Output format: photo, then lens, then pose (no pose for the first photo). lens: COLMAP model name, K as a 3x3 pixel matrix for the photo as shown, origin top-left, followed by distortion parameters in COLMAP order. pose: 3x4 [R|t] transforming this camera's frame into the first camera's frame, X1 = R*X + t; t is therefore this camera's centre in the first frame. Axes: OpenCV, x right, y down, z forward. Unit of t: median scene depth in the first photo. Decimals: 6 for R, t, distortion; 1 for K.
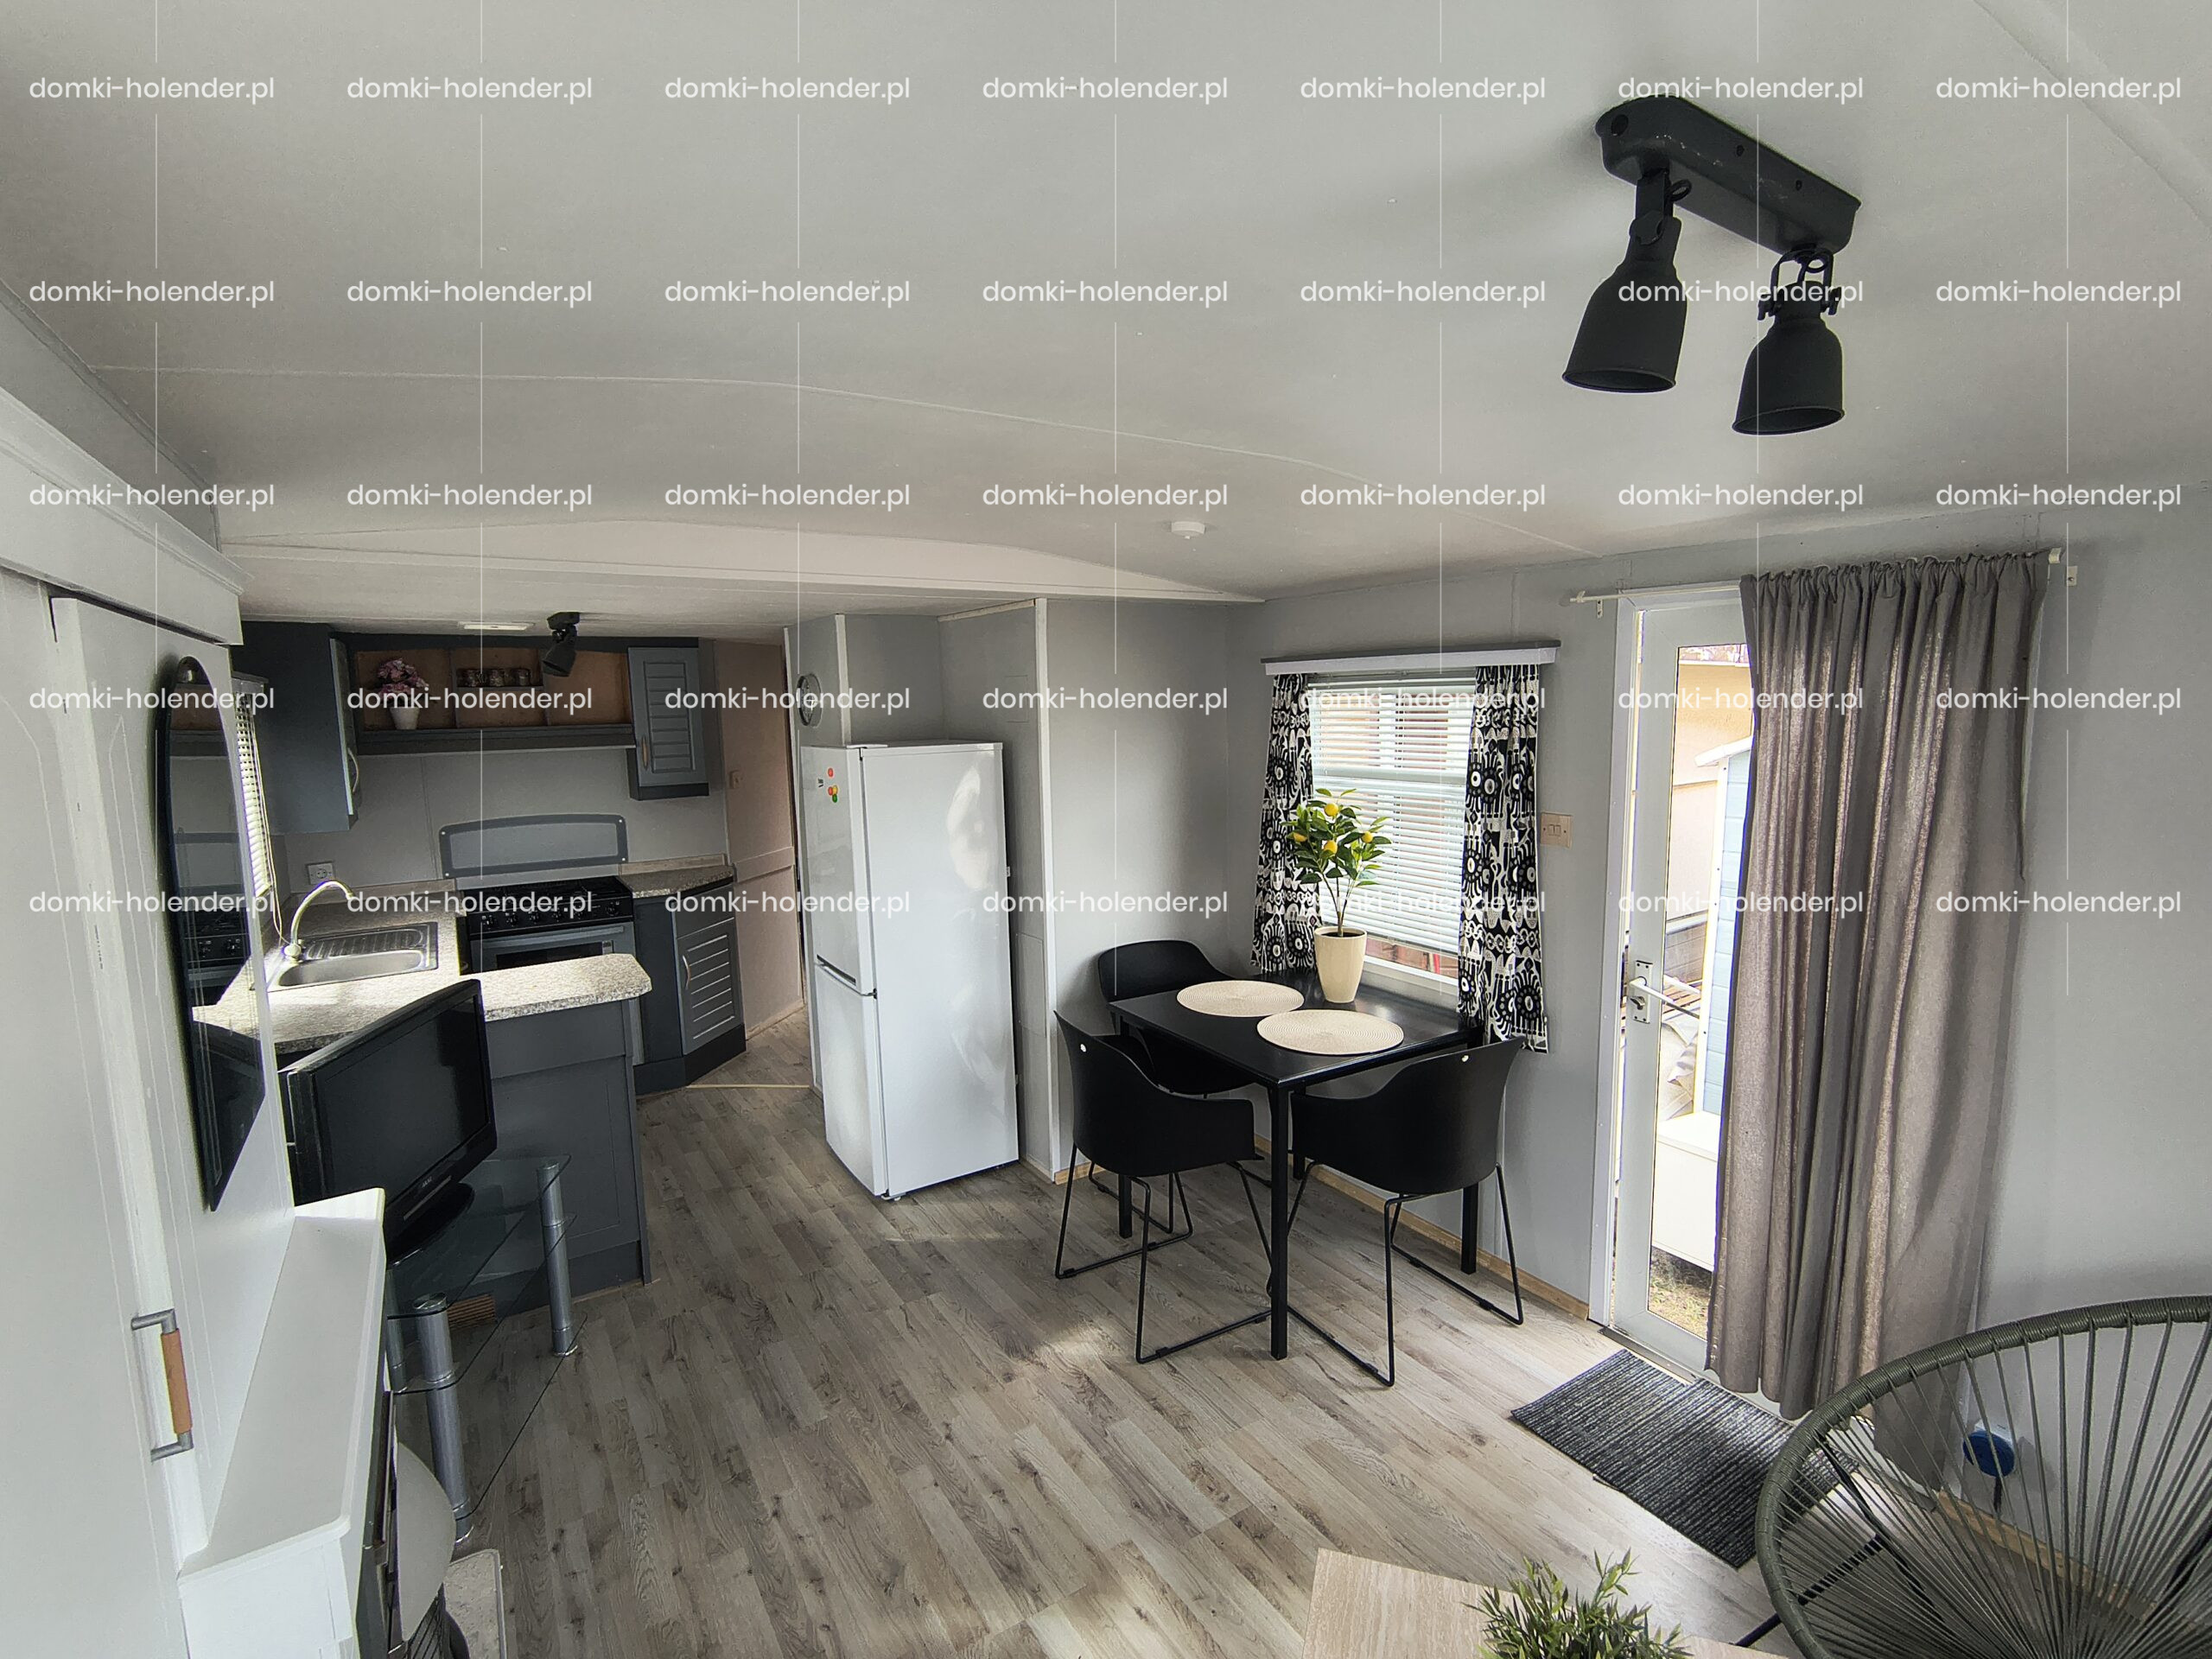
lens RADIAL K [[1037.6, 0, 1114.0], [0, 1037.6, 840.8], [0, 0, 1]] dist [-0.001223, -0.000104]
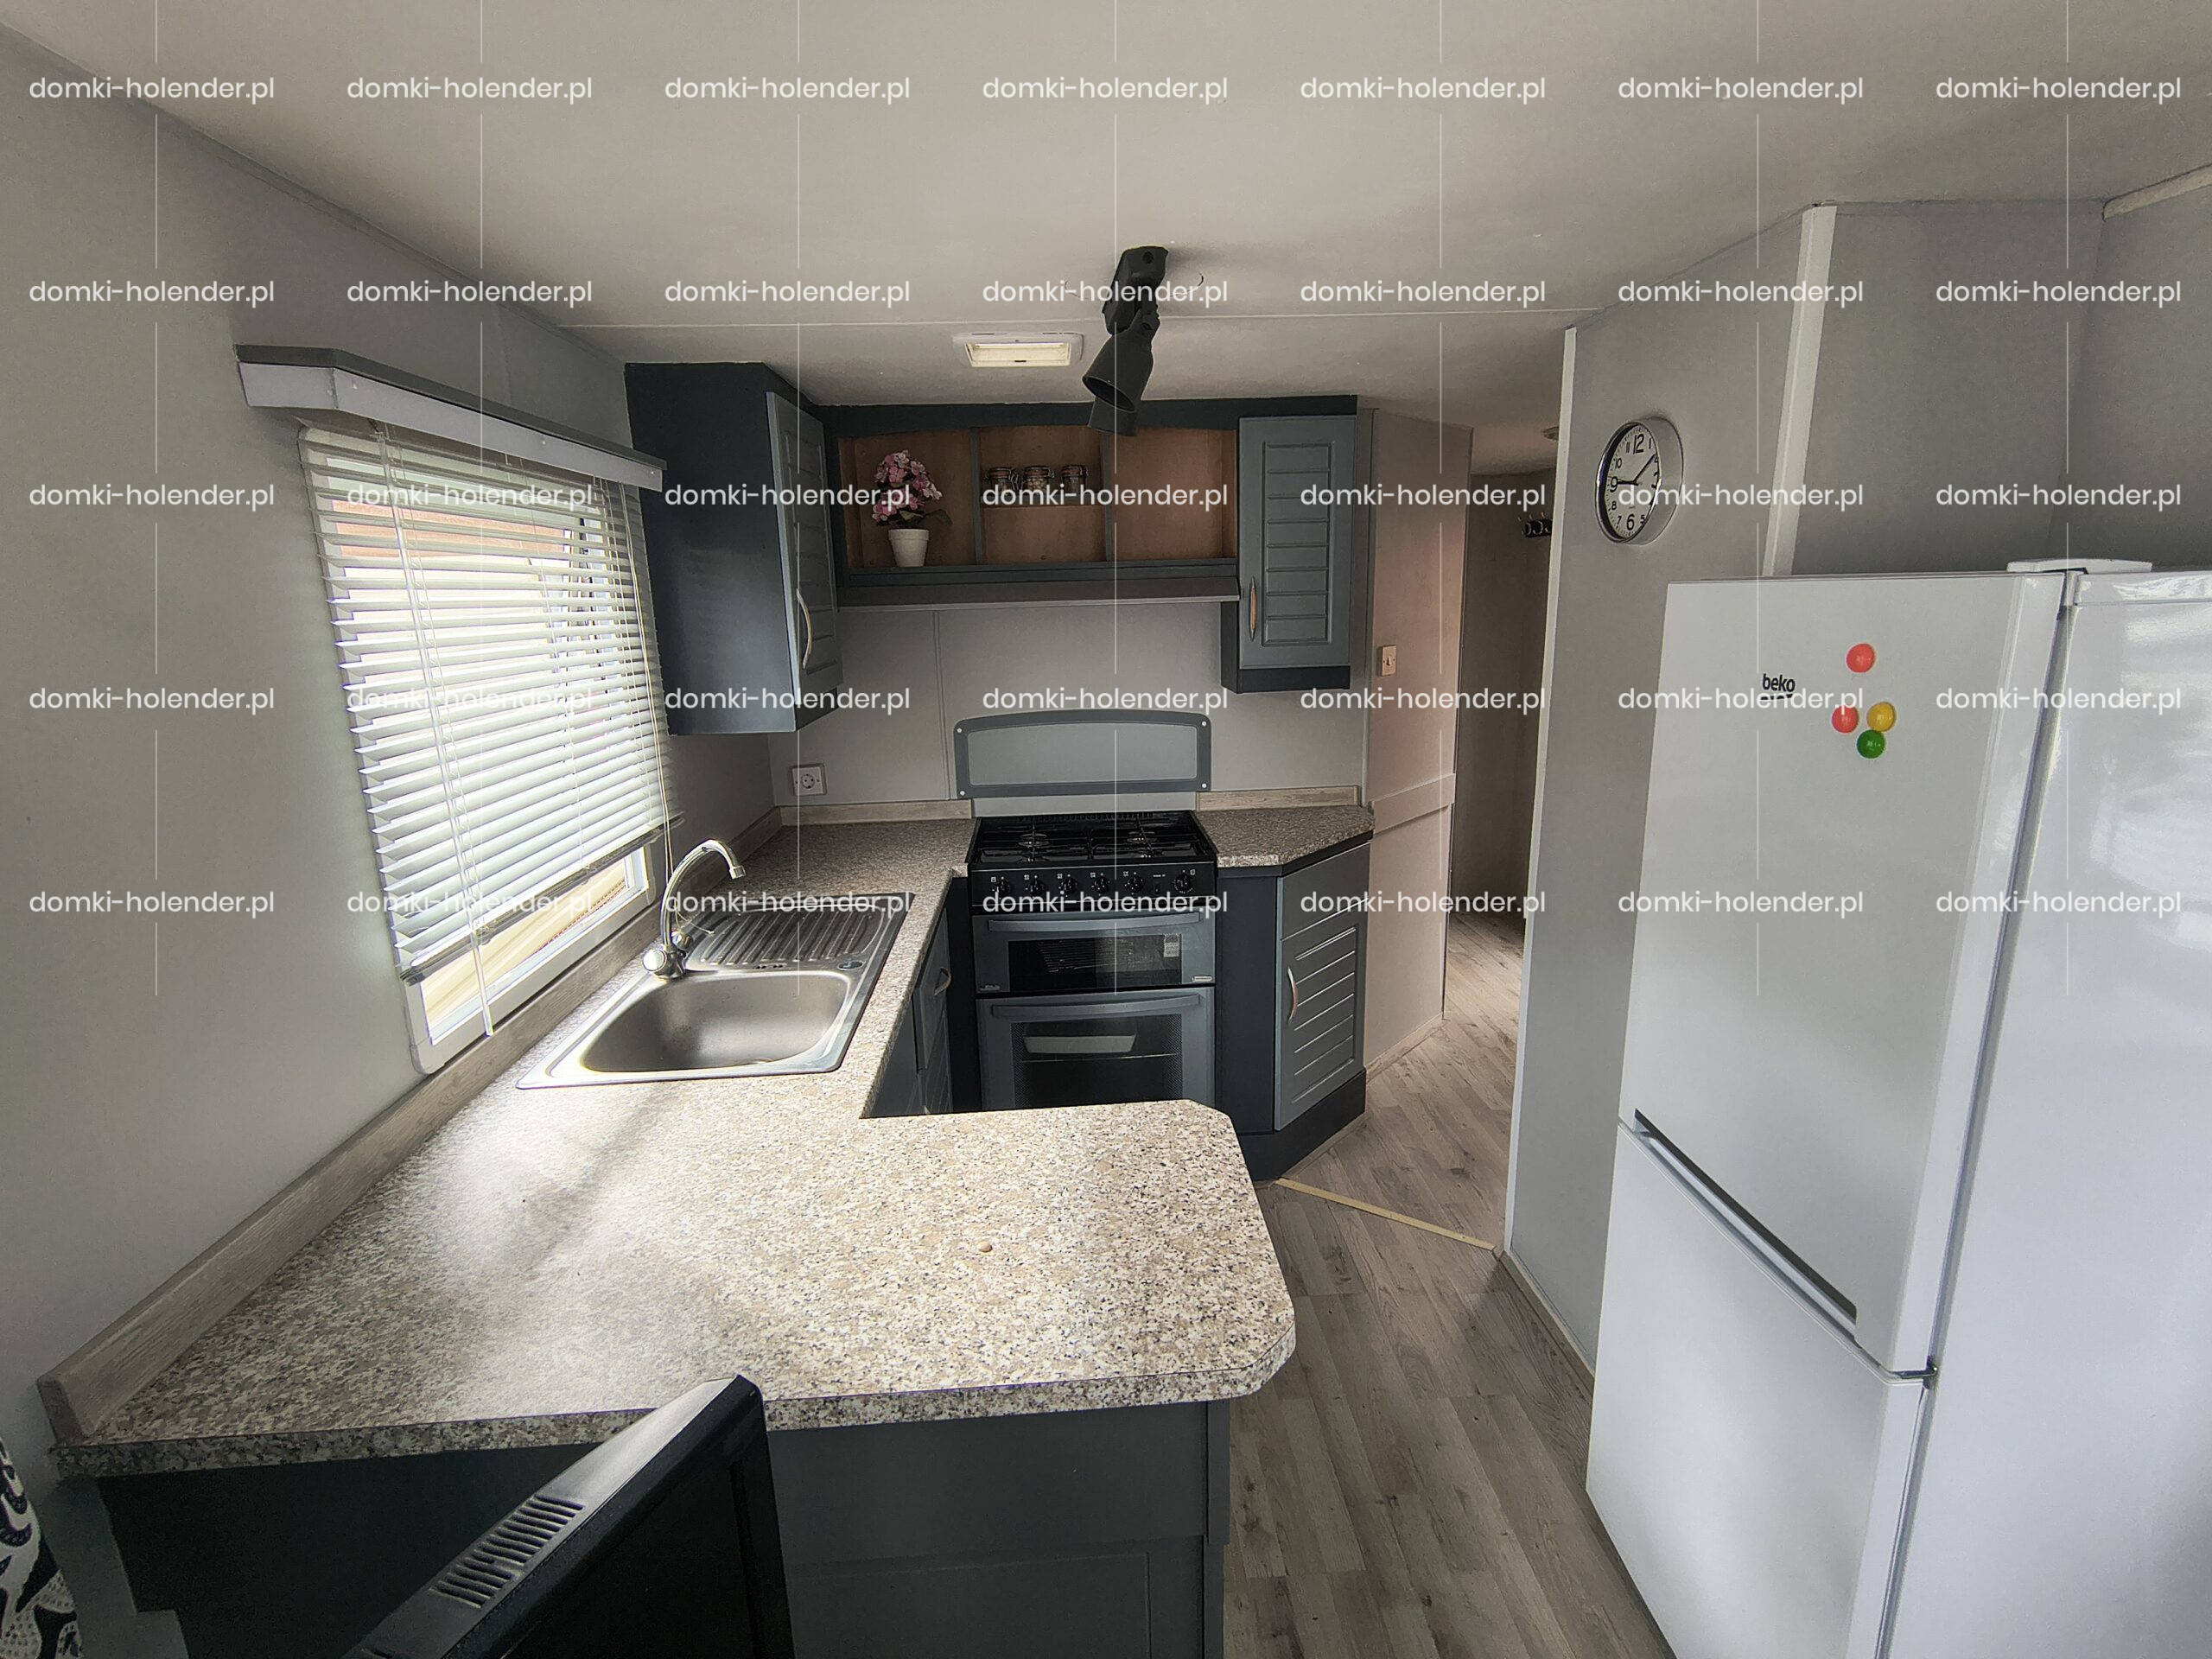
lens RADIAL K [[1029.5, 0, 1106.3], [0, 1029.5, 833.0], [0, 0, 1]] dist [-0.003400, 0.000889]
pose [[0.867453, 0.113123, -0.484488, -0.345616], [-0.059149, 0.990350, 0.125333, -0.043541], [0.493991, -0.080064, 0.865773, 0.679345]]
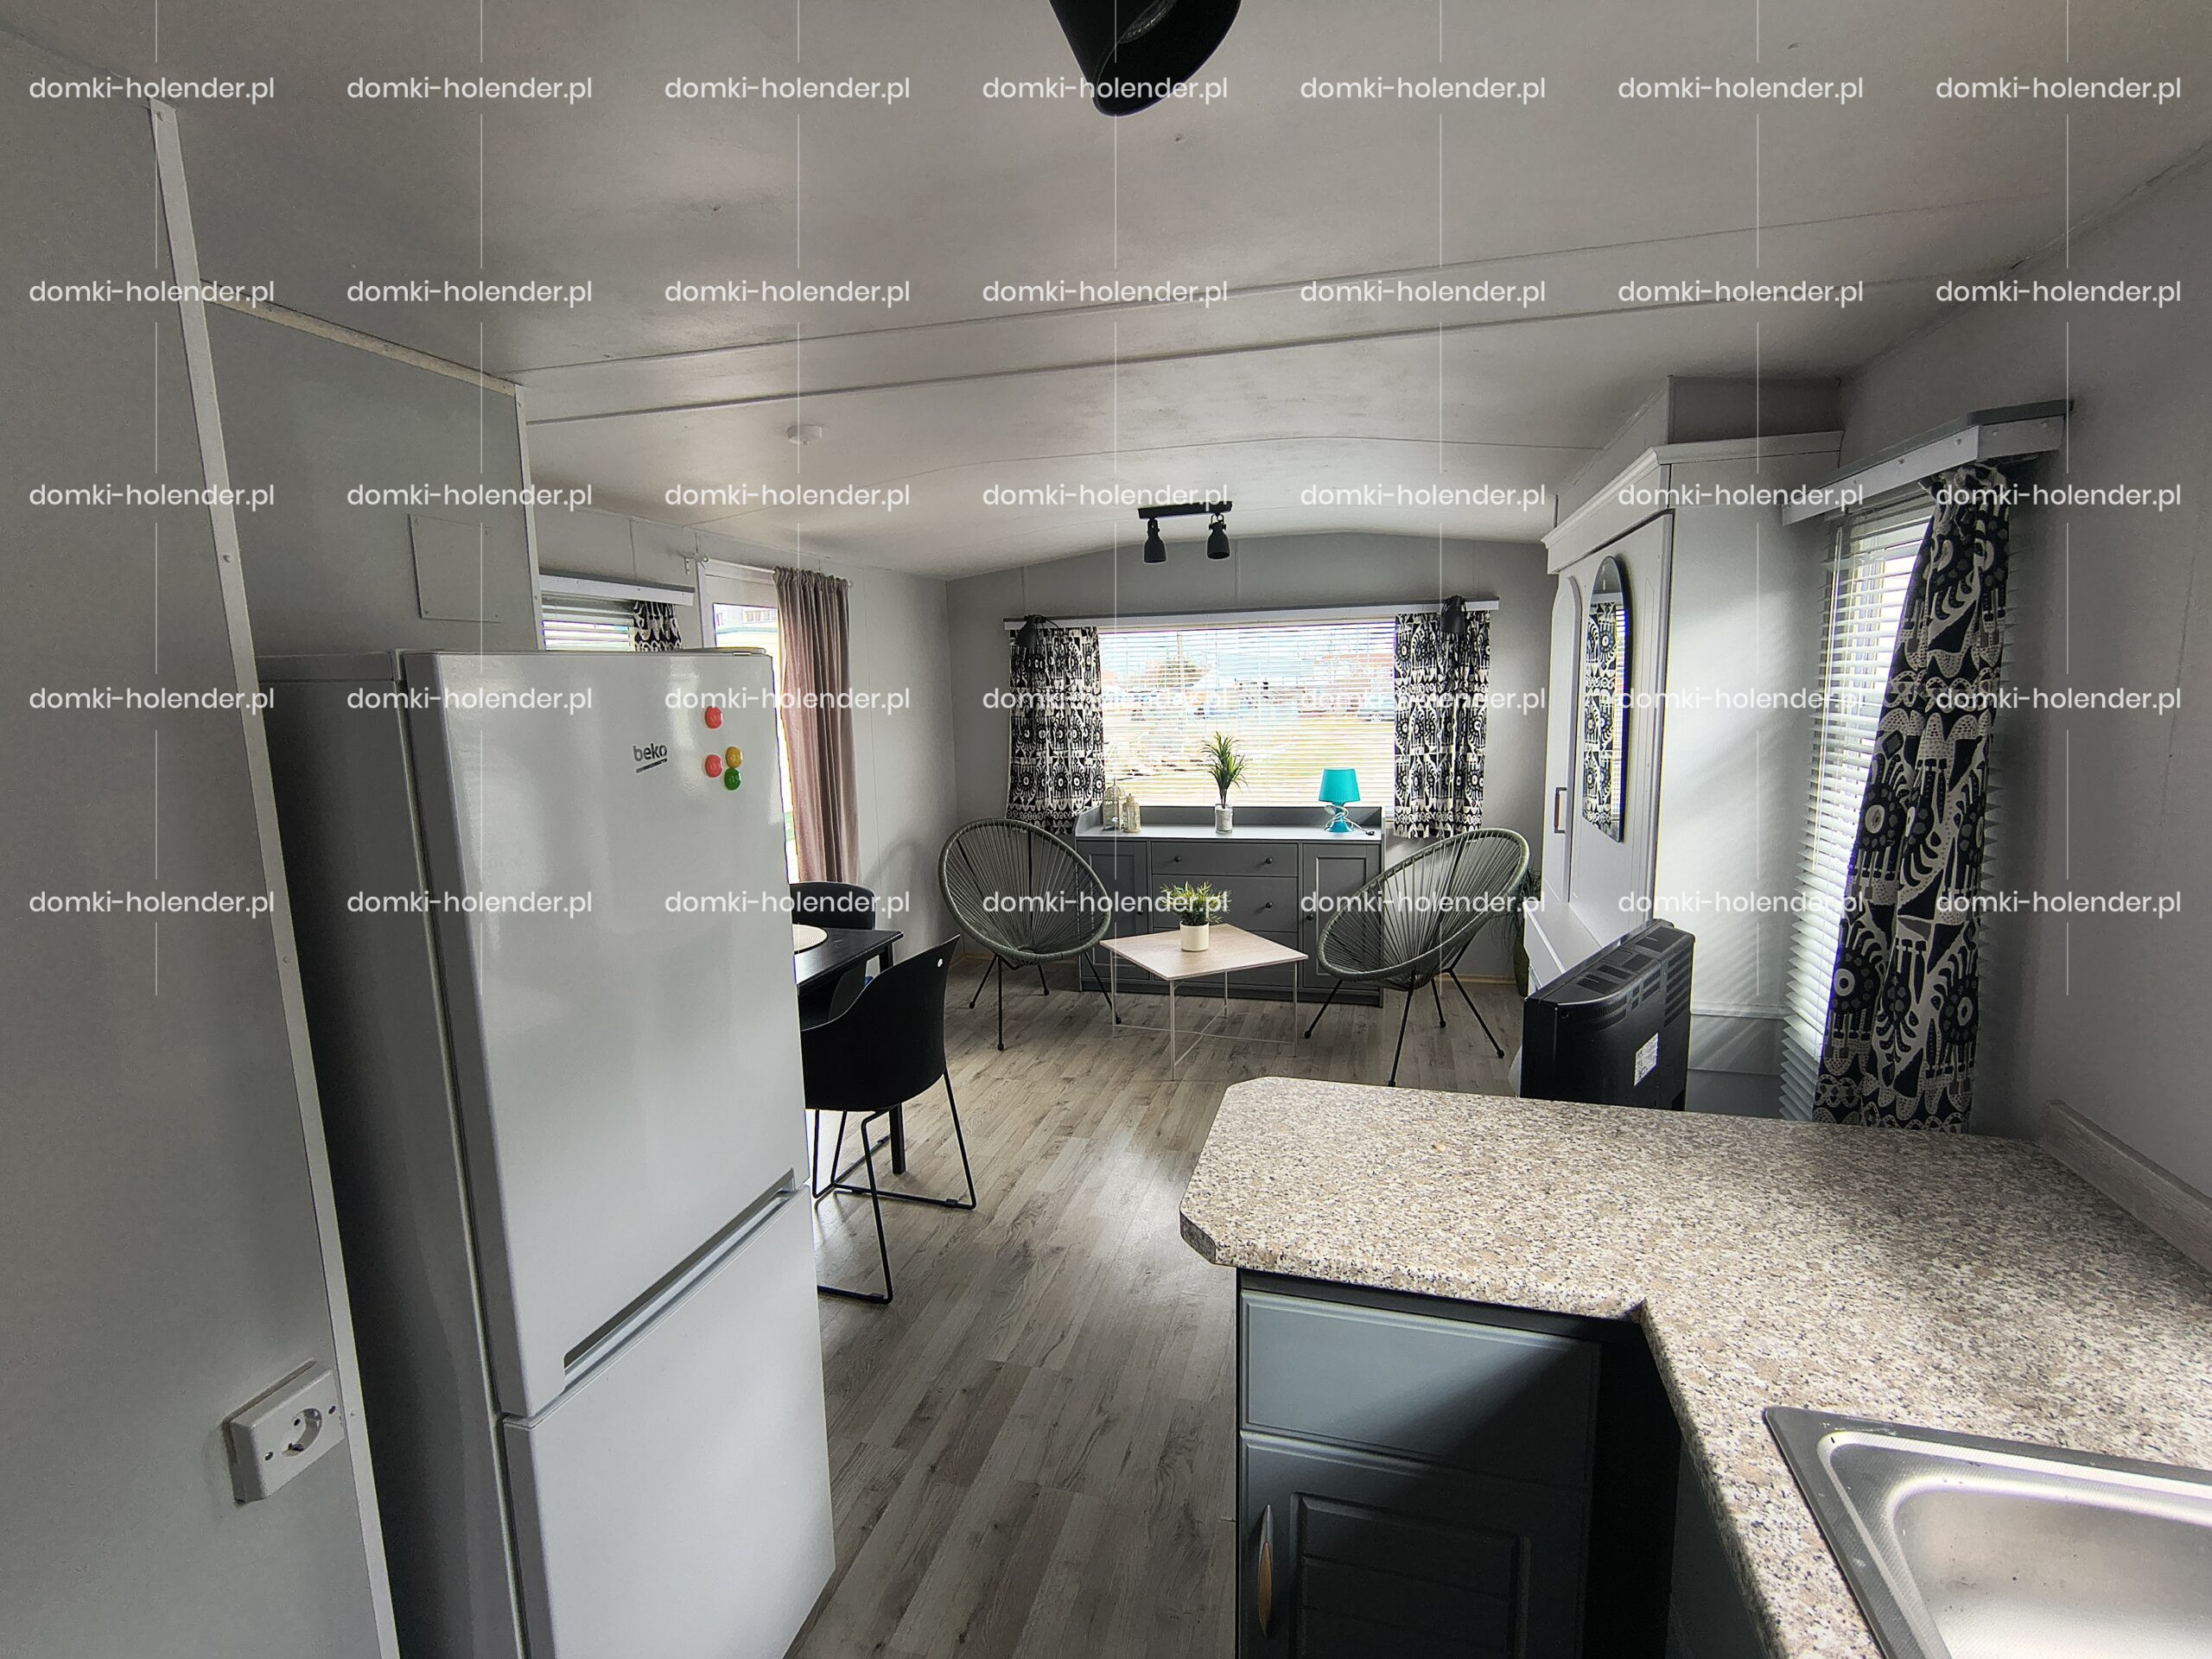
lens RADIAL K [[1029.5, 0, 1106.3], [0, 1029.5, 833.0], [0, 0, 1]] dist [-0.003400, 0.000889]
pose [[-0.665091, -0.079028, 0.742569, -0.727408], [0.135109, 0.965239, 0.223737, -0.099306], [-0.734438, 0.249133, -0.631295, 1.255468]]
